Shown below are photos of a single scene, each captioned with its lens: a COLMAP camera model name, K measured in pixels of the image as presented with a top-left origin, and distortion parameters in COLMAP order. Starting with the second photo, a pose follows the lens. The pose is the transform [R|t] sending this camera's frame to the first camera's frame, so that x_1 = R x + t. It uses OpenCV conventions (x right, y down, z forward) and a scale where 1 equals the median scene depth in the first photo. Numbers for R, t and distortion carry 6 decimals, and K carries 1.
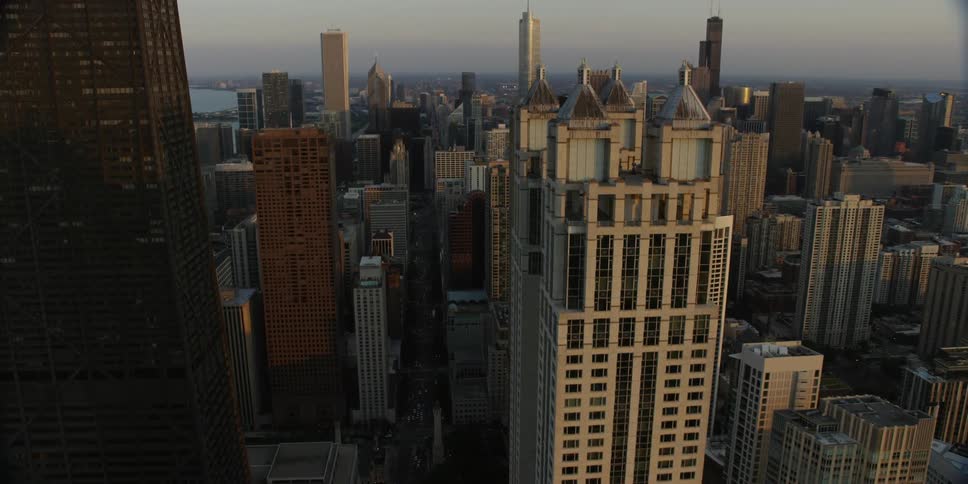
lens RADIAL K [[711.8, 0, 484.0], [0, 711.8, 242.0], [0, 0, 1]] dist [-0.142527, 0.099223]
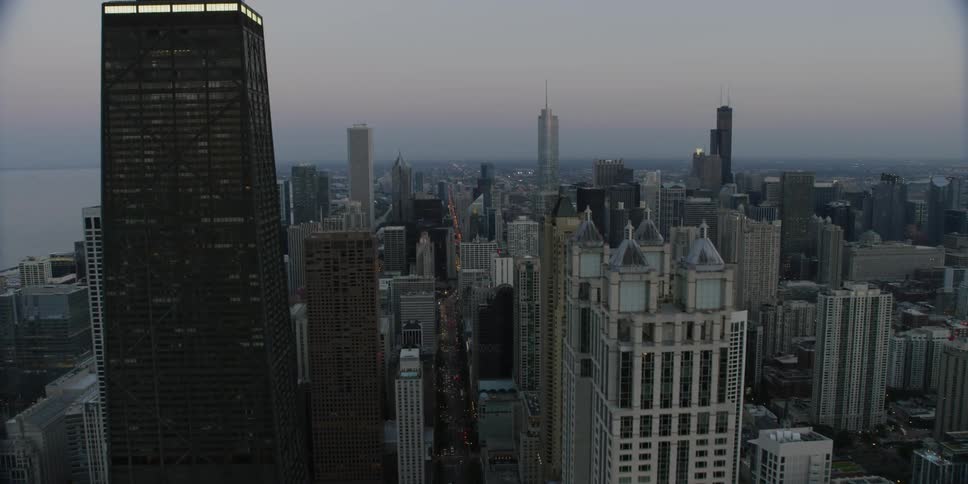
lens RADIAL K [[711.8, 0, 484.0], [0, 711.8, 242.0], [0, 0, 1]] dist [-0.142527, 0.099223]
pose [[0.999772, -0.006445, -0.020346, -0.026336], [0.004013, 0.993078, -0.117391, -0.014735], [0.020961, 0.117283, 0.992877, -0.084144]]
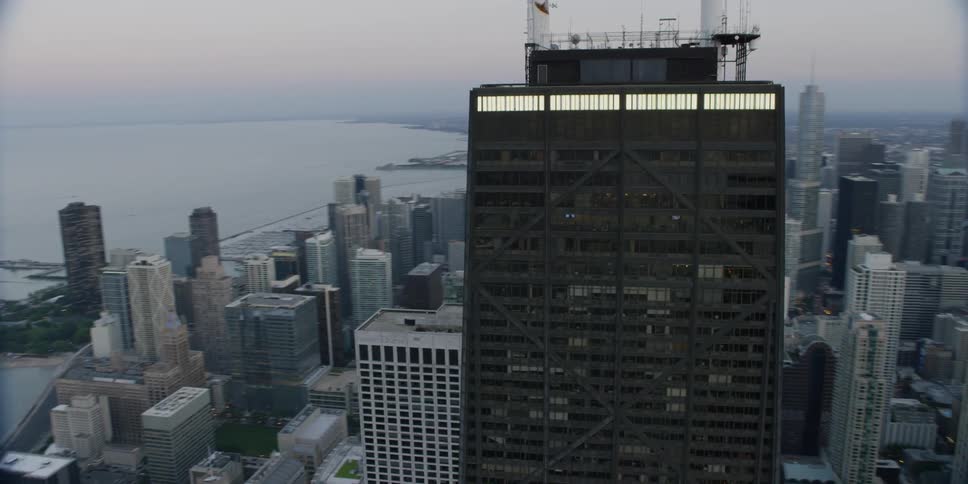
lens RADIAL K [[711.8, 0, 484.0], [0, 711.8, 242.0], [0, 0, 1]] dist [-0.142527, 0.099223]
pose [[0.961742, 0.037810, -0.271334, -0.237733], [-0.051352, 0.997755, -0.042981, -0.181459], [0.269100, 0.055270, 0.961525, 0.149802]]
